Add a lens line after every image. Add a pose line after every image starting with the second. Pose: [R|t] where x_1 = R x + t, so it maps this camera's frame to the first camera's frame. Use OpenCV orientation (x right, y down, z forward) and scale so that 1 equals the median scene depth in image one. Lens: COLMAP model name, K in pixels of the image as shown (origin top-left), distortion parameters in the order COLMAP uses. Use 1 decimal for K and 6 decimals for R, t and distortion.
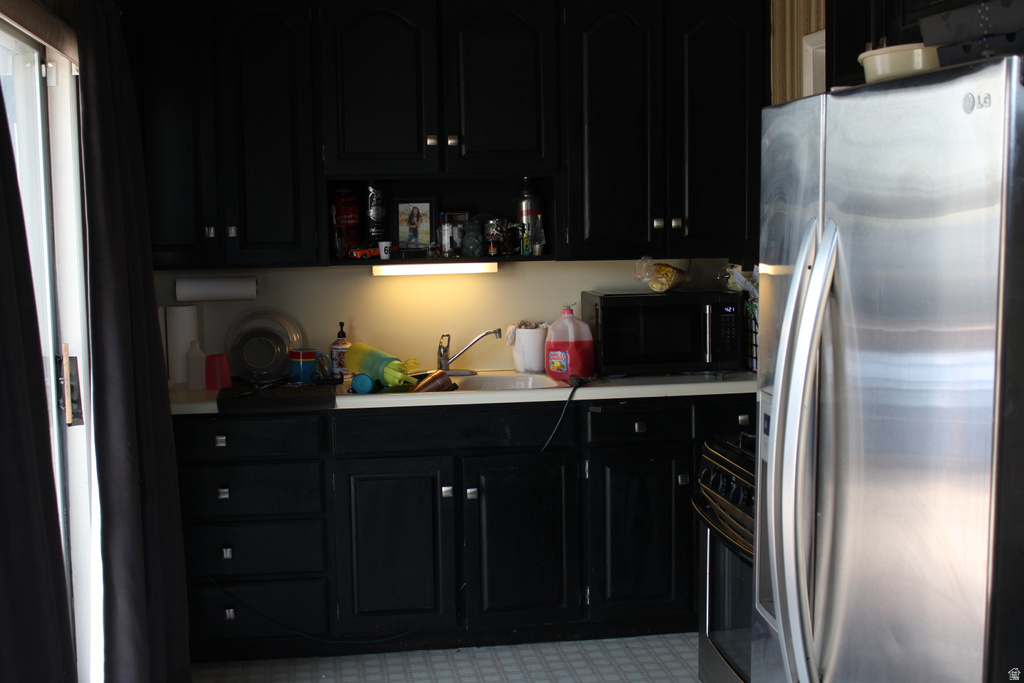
lens RADIAL K [[1305.2, 0, 512.0], [0, 1305.2, 341.5], [0, 0, 1]] dist [-0.061991, 0.035837]
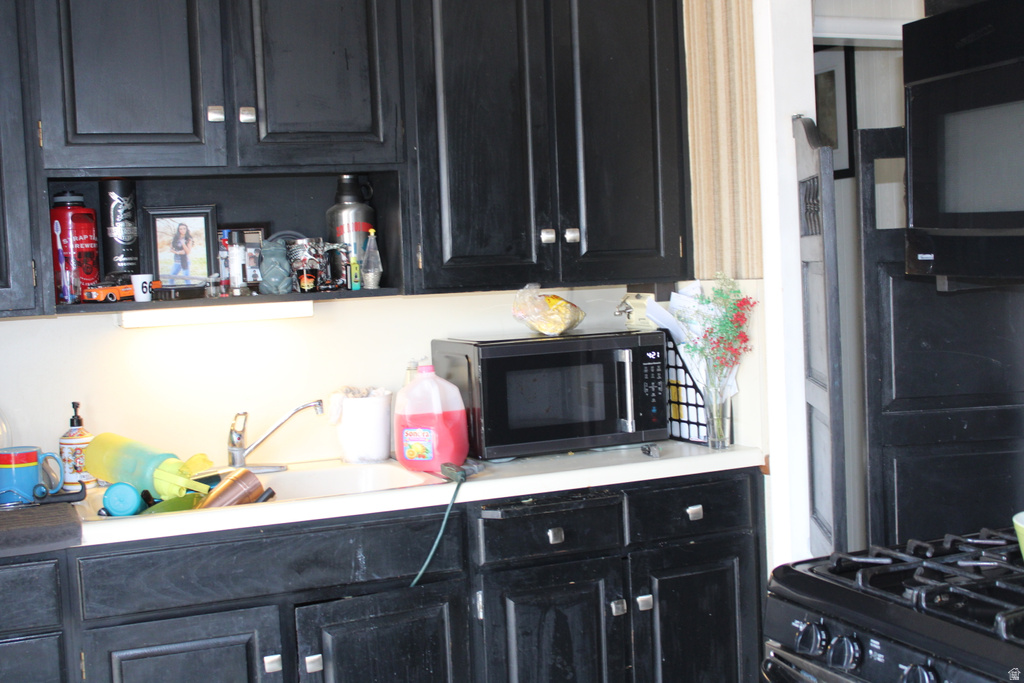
lens RADIAL K [[1305.2, 0, 512.0], [0, 1305.2, 341.5], [0, 0, 1]] dist [-0.061991, 0.035837]
pose [[0.970055, -0.041764, 0.239267, -0.075035], [0.053307, 0.997696, -0.041976, -0.006405], [-0.236963, 0.053474, 0.970046, 0.332621]]
